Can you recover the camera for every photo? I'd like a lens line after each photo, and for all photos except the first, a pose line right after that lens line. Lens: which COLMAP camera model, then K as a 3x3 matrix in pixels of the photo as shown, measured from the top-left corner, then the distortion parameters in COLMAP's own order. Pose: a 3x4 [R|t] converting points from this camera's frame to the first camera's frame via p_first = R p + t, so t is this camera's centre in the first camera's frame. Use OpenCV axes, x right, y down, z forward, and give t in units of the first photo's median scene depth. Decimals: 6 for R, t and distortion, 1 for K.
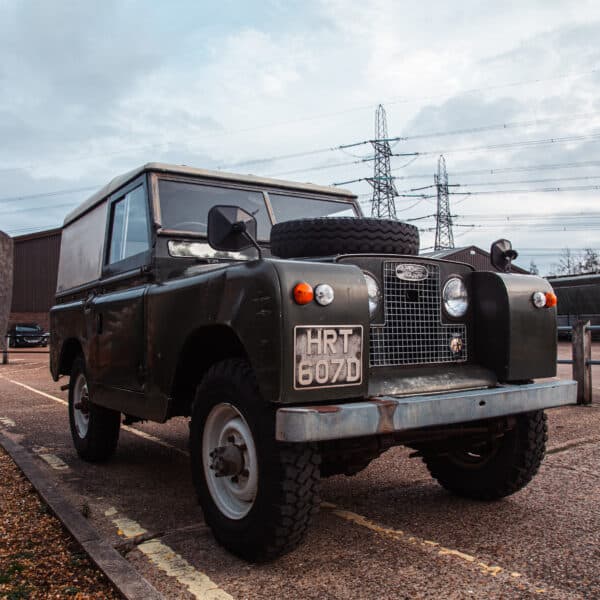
lens RADIAL K [[618.3, 0, 301.6], [0, 618.3, 301.9], [0, 0, 1]] dist [-0.087520, 0.000000]
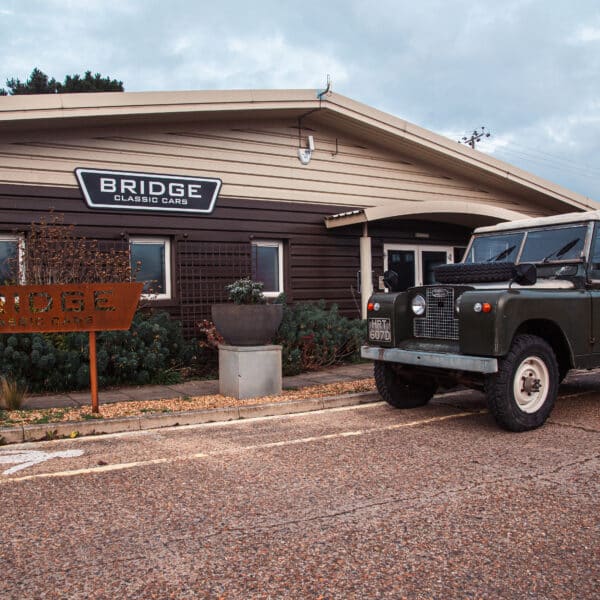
lens RADIAL K [[618.3, 0, 304.6], [0, 618.3, 299.7], [0, 0, 1]] dist [-0.087520, 0.000000]
pose [[-0.016022, 0.020869, -0.999654, 2.438935], [0.062972, 0.997818, 0.019821, -0.103747], [0.997887, -0.062633, -0.017301, 0.647266]]
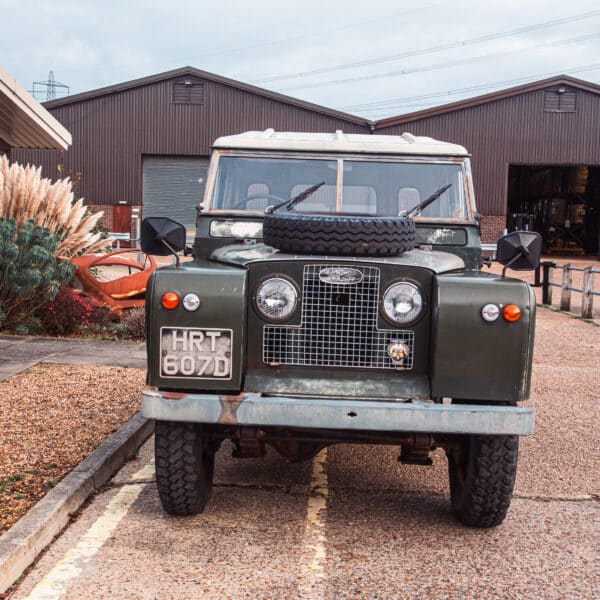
lens RADIAL K [[923.9, 0, 295.6], [0, 923.9, 298.6], [0, 0, 1]] dist [0.027204, 0.000000]
pose [[0.813383, 0.086012, -0.575334, 1.086299], [-0.019995, 0.992558, 0.120118, -0.209504], [0.581384, -0.086198, 0.809050, -0.289733]]
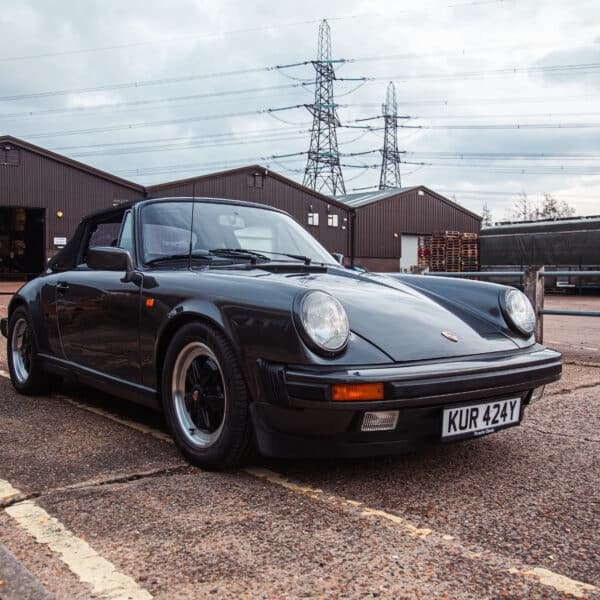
lens RADIAL K [[694.4, 0, 301.2], [0, 694.4, 301.8], [0, 0, 1]] dist [-0.062012, 0.000000]
pose [[0.994253, 0.018892, 0.105375, 0.029677], [-0.027454, 0.996384, 0.080405, 0.034472], [-0.103475, -0.082836, 0.991177, 0.054685]]
